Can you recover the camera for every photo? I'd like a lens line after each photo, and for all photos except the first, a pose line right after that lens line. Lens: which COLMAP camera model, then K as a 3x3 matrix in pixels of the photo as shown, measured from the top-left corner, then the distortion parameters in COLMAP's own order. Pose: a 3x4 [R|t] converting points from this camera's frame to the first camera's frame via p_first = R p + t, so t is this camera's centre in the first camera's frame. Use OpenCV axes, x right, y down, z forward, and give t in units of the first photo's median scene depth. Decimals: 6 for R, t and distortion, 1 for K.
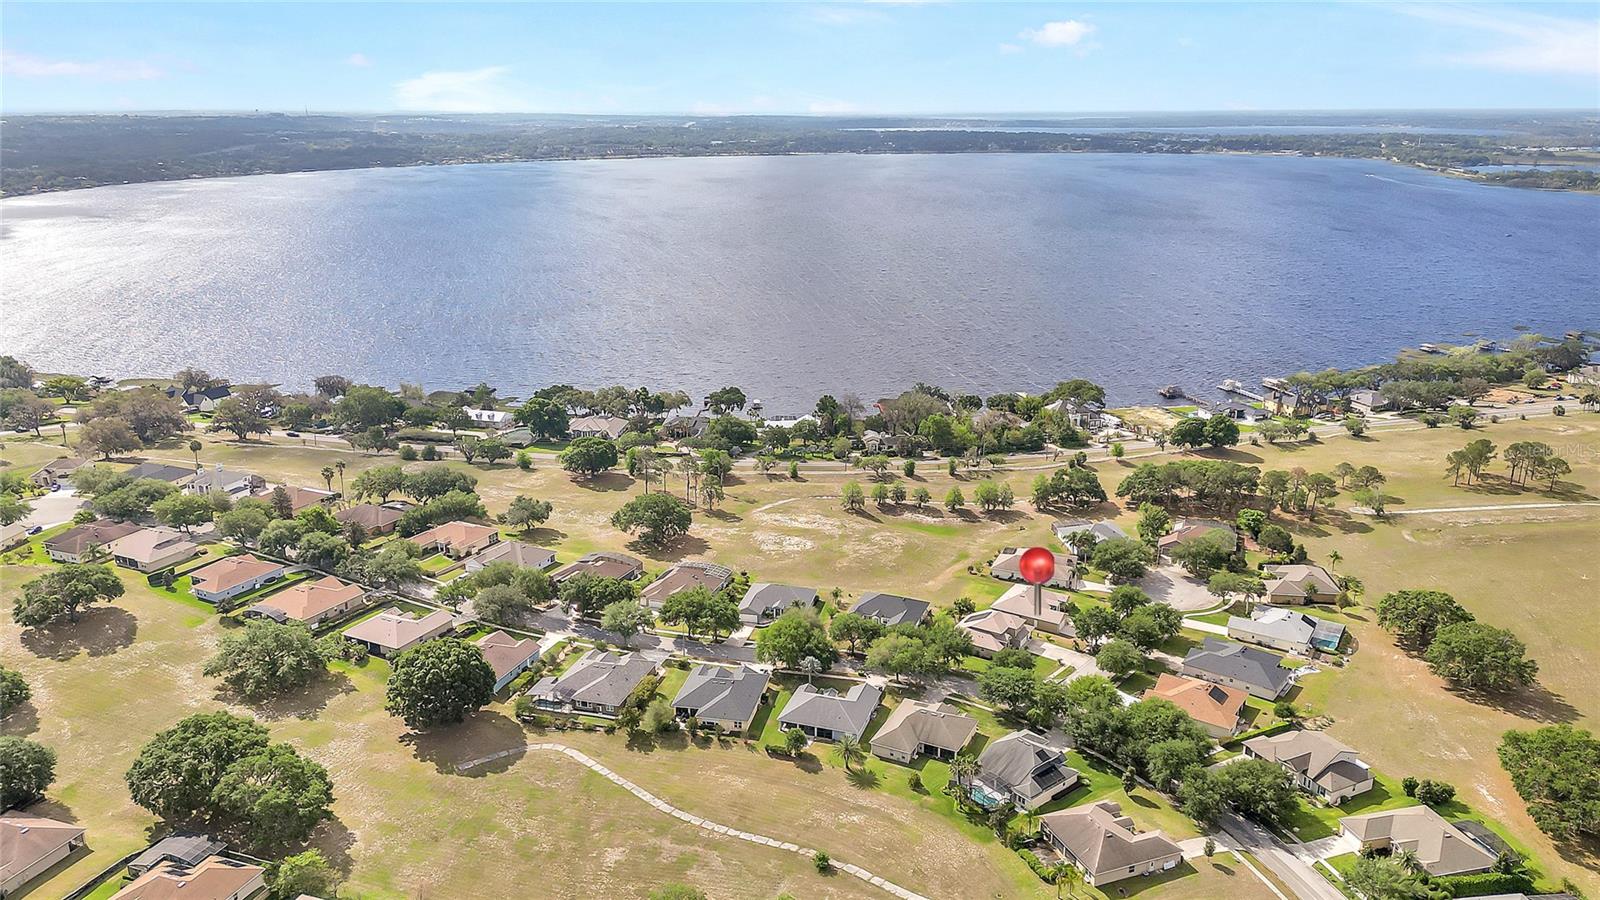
lens RADIAL K [[1126.6, 0, 800.0], [0, 1126.6, 450.0], [0, 0, 1]] dist [0.102547, -0.124236]
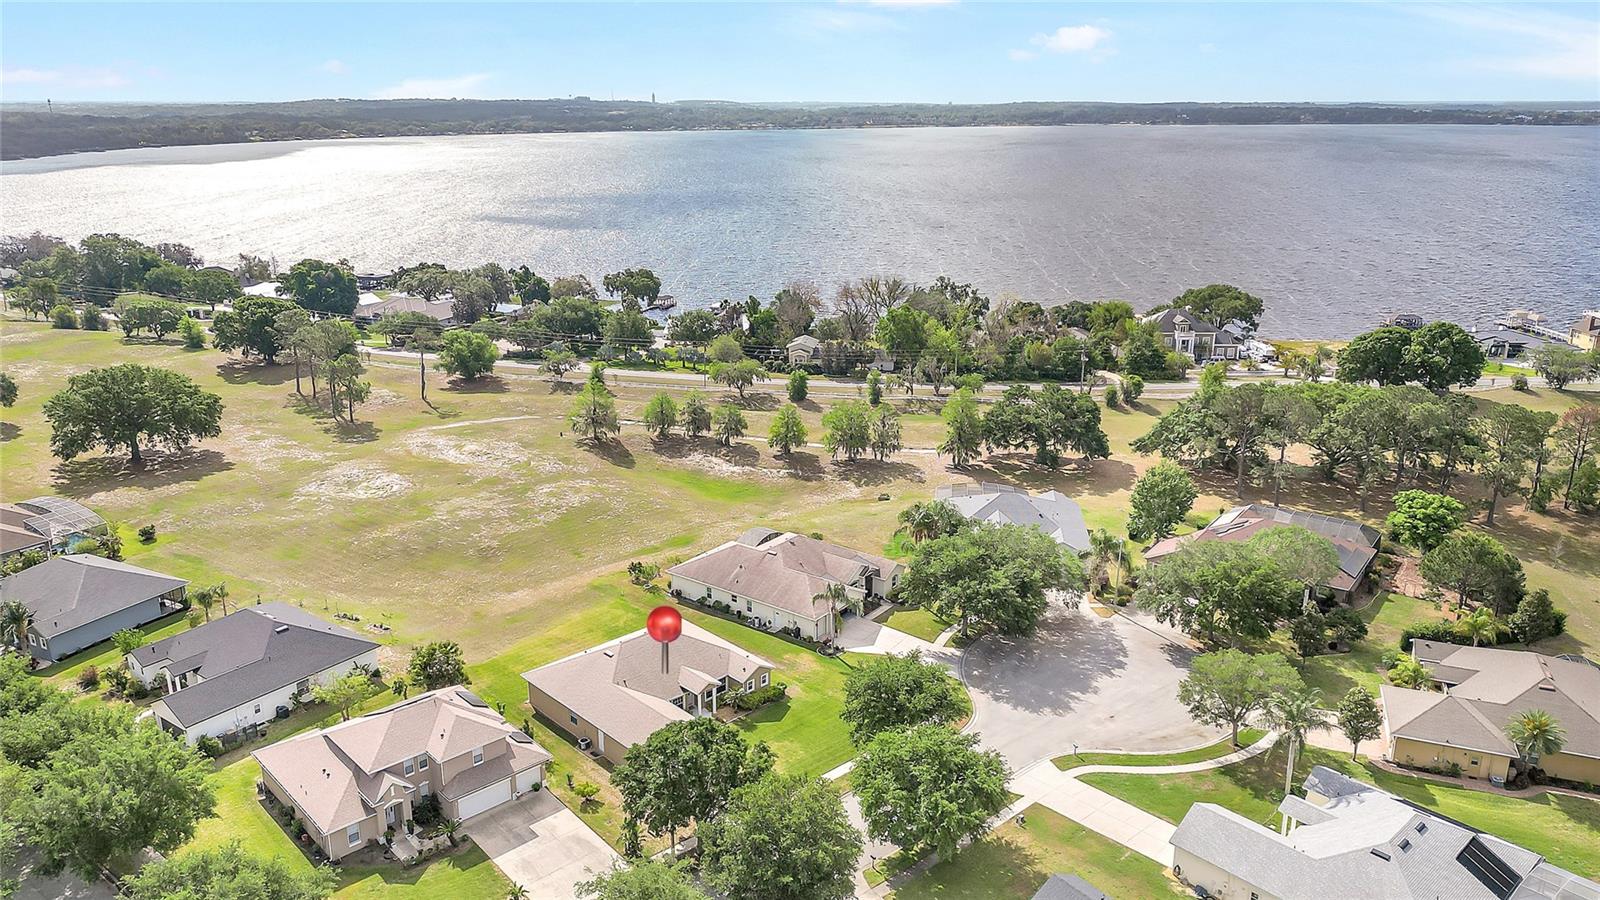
lens RADIAL K [[1126.6, 0, 800.0], [0, 1126.6, 450.0], [0, 0, 1]] dist [0.102547, -0.124236]
pose [[0.967148, 0.073115, -0.243472, 0.253071], [-0.072128, 0.997311, 0.012978, 0.043080], [0.243766, 0.005010, 0.969821, 0.507750]]
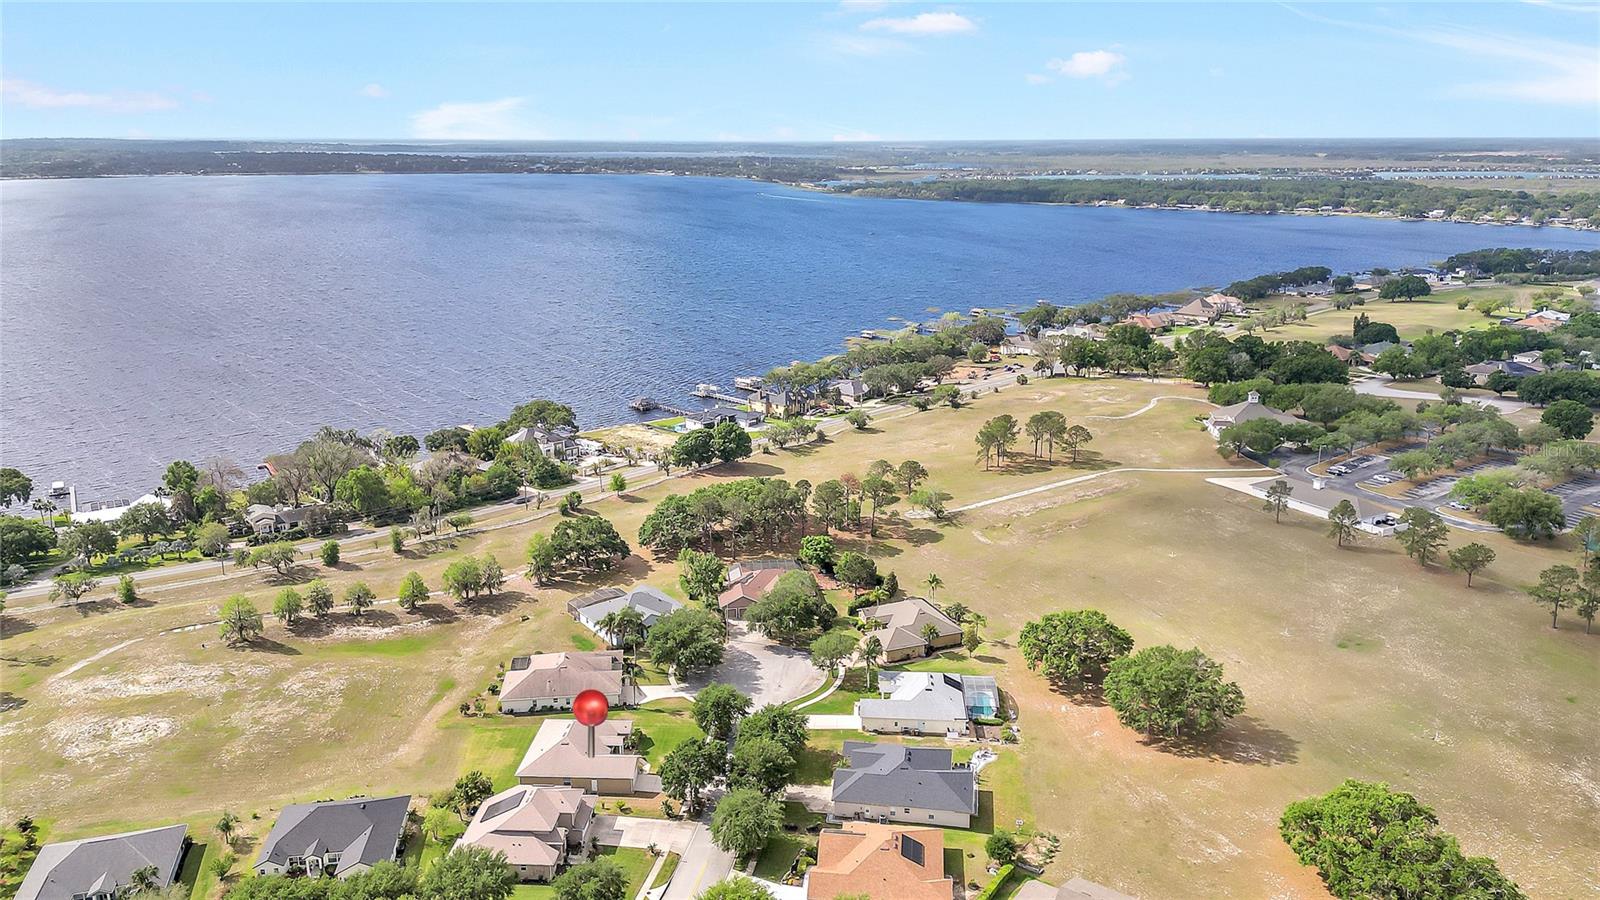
lens RADIAL K [[1150.5, 0, 794.5], [0, 1150.5, 450.3], [0, 0, 1]] dist [0.080853, -0.083539]
pose [[0.872041, -0.127576, 0.472514, 0.020898], [0.140601, 0.990035, 0.007820, -0.011976], [-0.468803, 0.059617, 0.881289, 0.284920]]
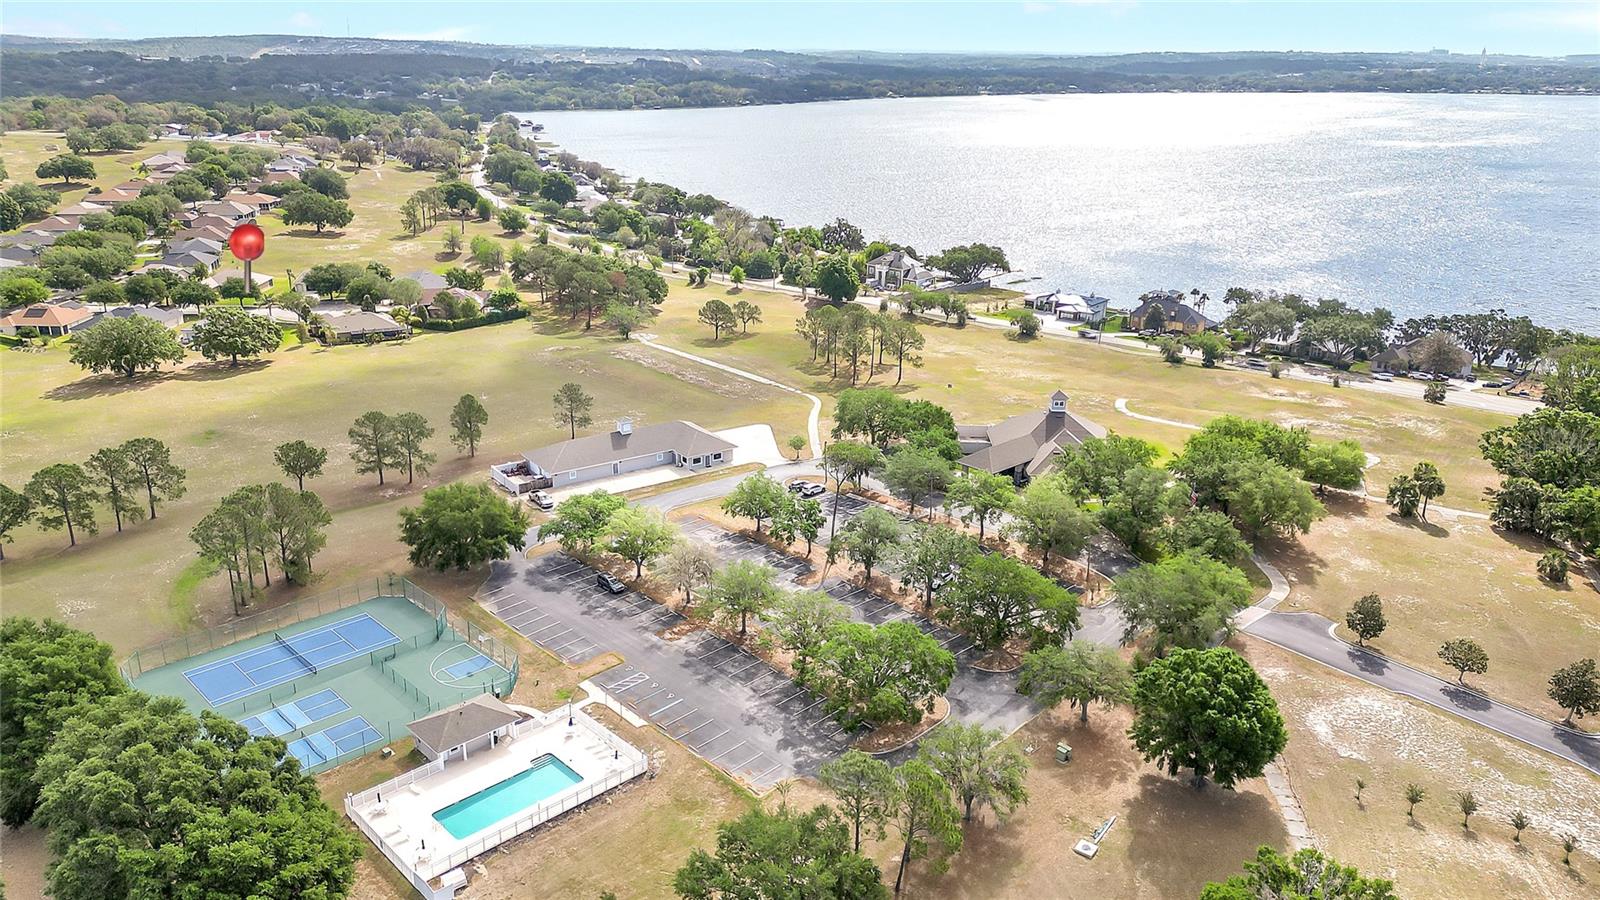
lens RADIAL K [[1150.5, 0, 794.5], [0, 1150.5, 450.3], [0, 0, 1]] dist [0.080853, -0.083539]
pose [[0.573001, 0.276905, -0.771358, 1.125442], [-0.248656, 0.955565, 0.158319, -0.022881], [0.780923, 0.101085, 0.616394, 0.559559]]
